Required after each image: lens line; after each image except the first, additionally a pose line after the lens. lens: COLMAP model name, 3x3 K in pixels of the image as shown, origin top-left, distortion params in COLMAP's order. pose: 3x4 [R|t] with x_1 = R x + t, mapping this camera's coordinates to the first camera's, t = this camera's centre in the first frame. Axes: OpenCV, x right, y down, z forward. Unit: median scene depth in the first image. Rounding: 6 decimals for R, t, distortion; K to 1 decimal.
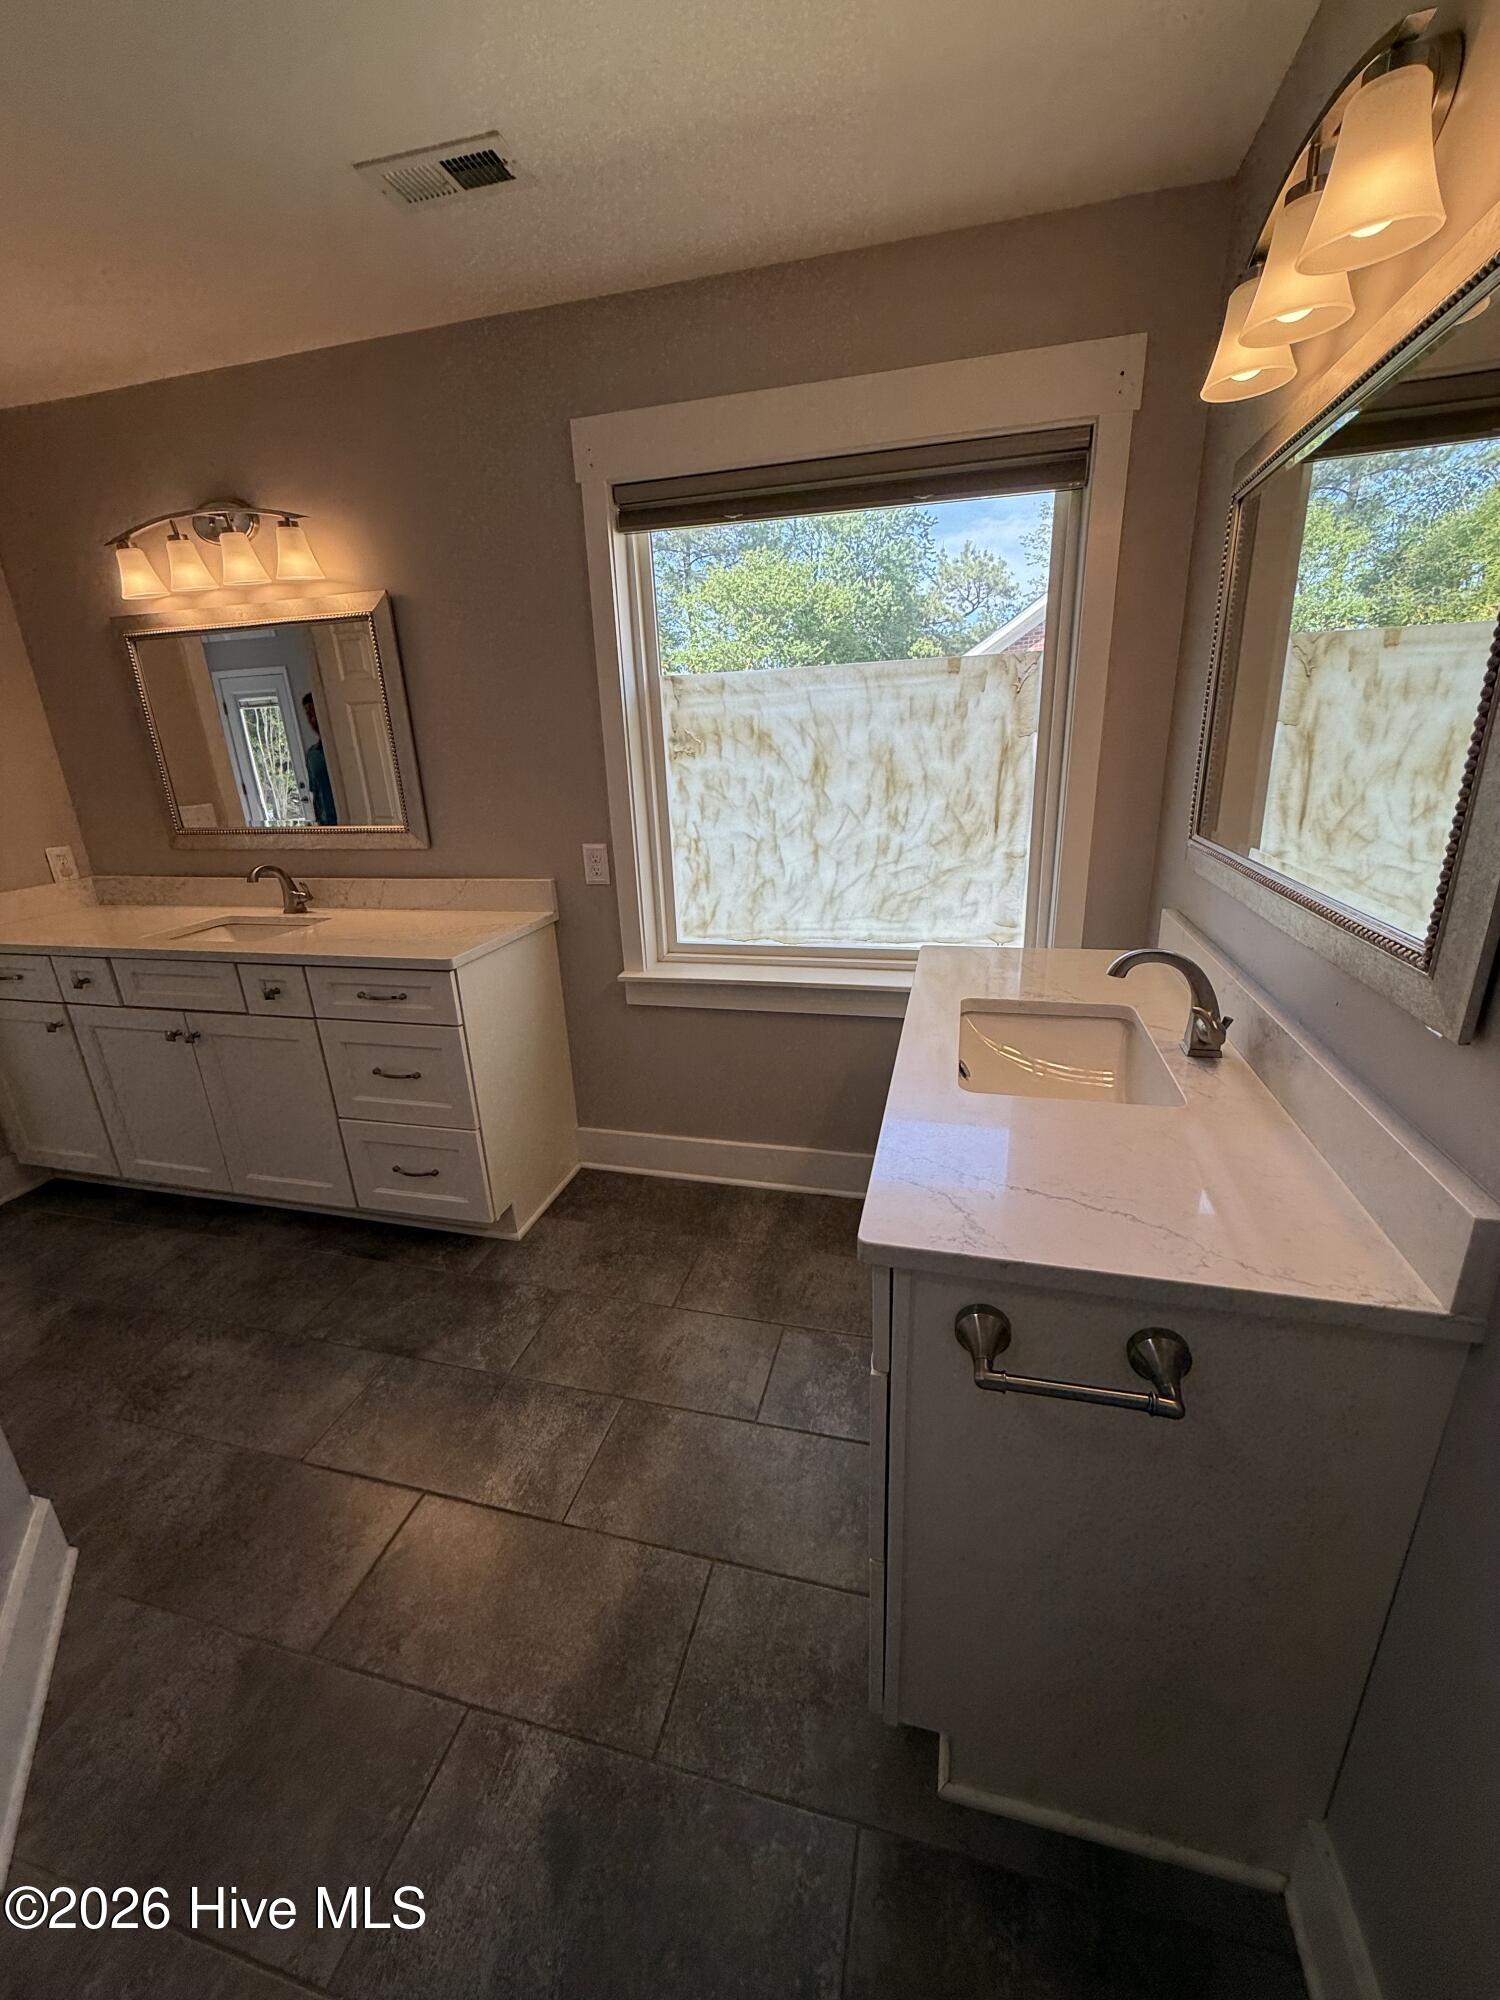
lens RADIAL K [[797.5, 0, 752.9], [0, 797.5, 1001.6], [0, 0, 1]] dist [-0.000647, 0.000173]
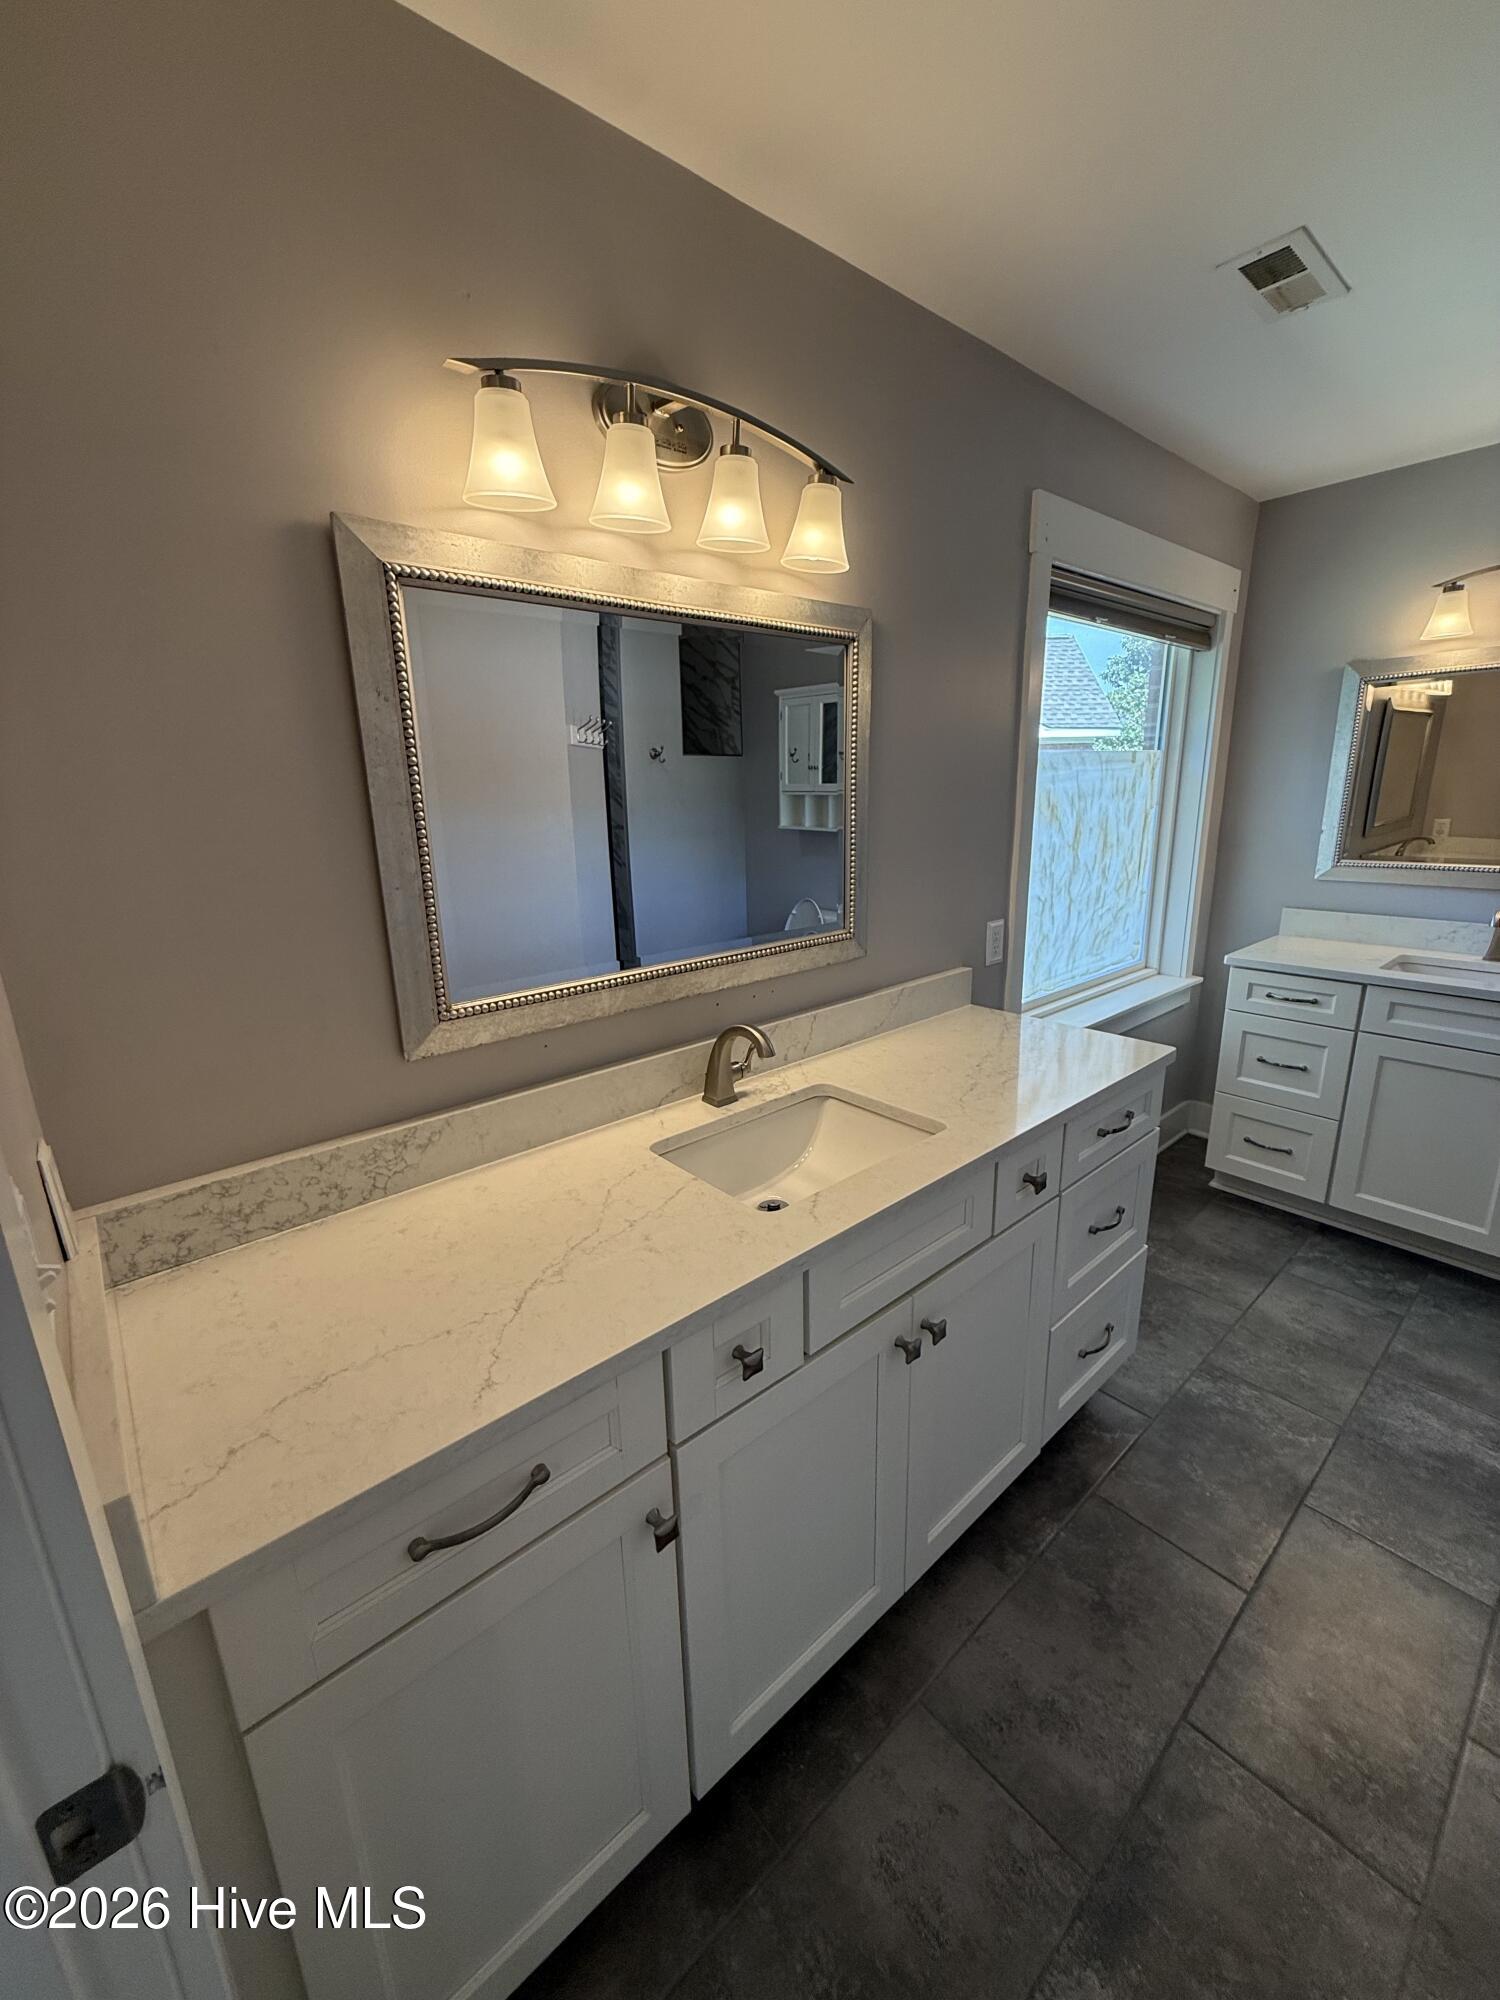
lens RADIAL K [[797.5, 0, 747.8], [0, 797.5, 995.4], [0, 0, 1]] dist [-0.000647, 0.000173]
pose [[0.573440, -0.186432, 0.797753, -1.154070], [0.259312, 0.965001, 0.039120, -0.232809], [-0.777125, 0.184434, 0.601714, 0.704625]]
